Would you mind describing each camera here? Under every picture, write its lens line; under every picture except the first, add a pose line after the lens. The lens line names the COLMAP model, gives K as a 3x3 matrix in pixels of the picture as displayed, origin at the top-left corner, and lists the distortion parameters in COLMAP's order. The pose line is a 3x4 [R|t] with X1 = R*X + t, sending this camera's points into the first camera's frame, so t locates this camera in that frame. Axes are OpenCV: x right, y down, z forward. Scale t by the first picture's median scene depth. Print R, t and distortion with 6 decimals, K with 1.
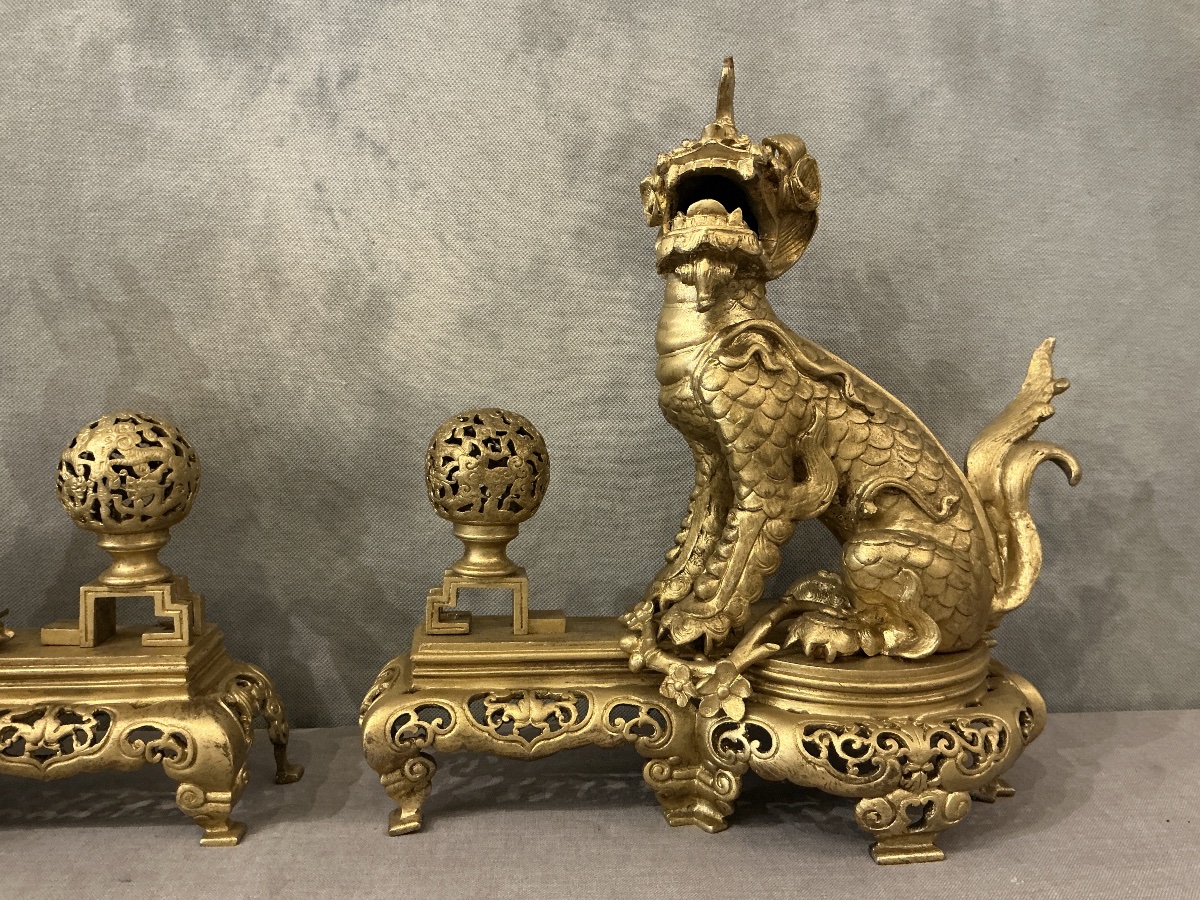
lens RADIAL K [[996.0, 0, 593.7], [0, 996.0, 453.2], [0, 0, 1]] dist [0.137546, -0.294716]
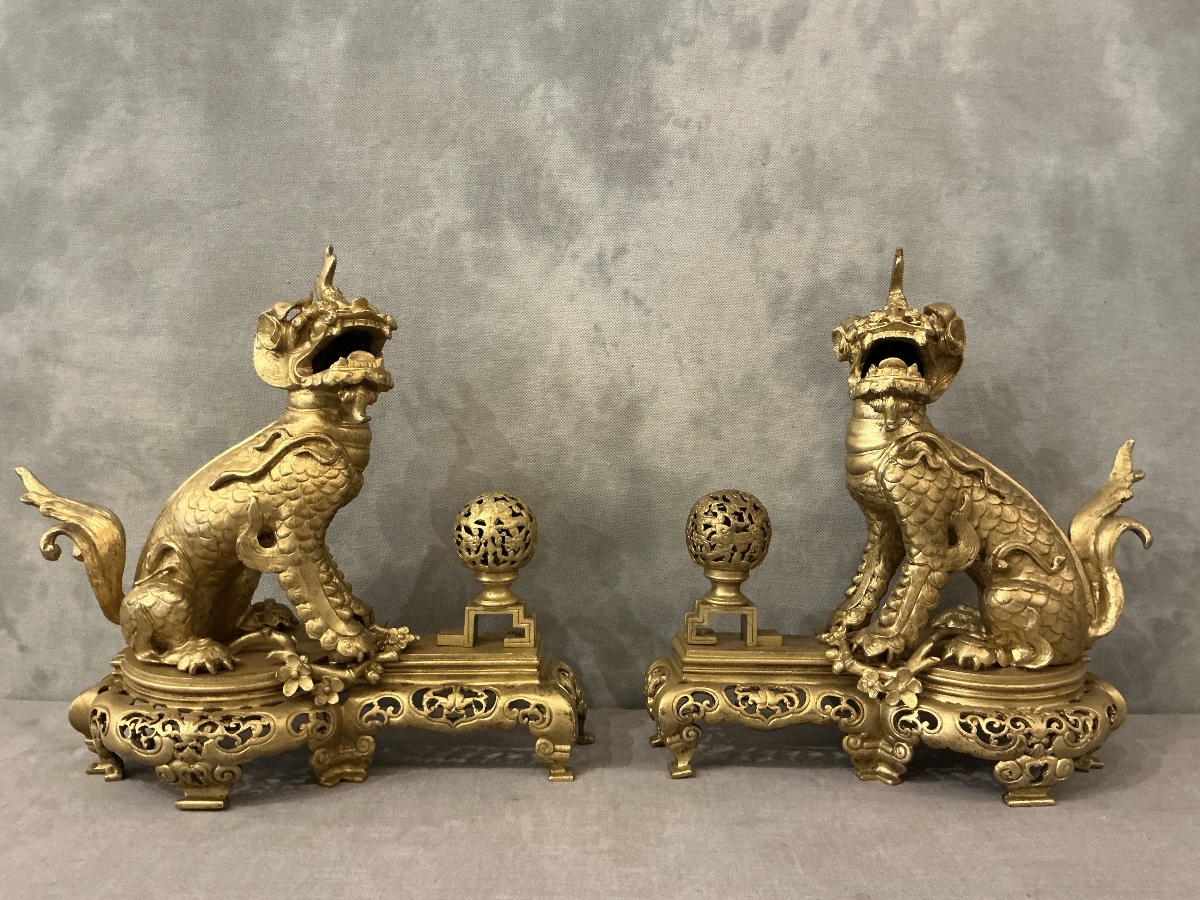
lens RADIAL K [[996.0, 0, 593.7], [0, 996.0, 453.2], [0, 0, 1]] dist [0.137546, -0.294716]
pose [[0.997653, 0.007511, -0.068059, -0.182569], [-0.008456, 0.999872, -0.013601, -0.068570], [0.067948, 0.014145, 0.997589, -0.418931]]
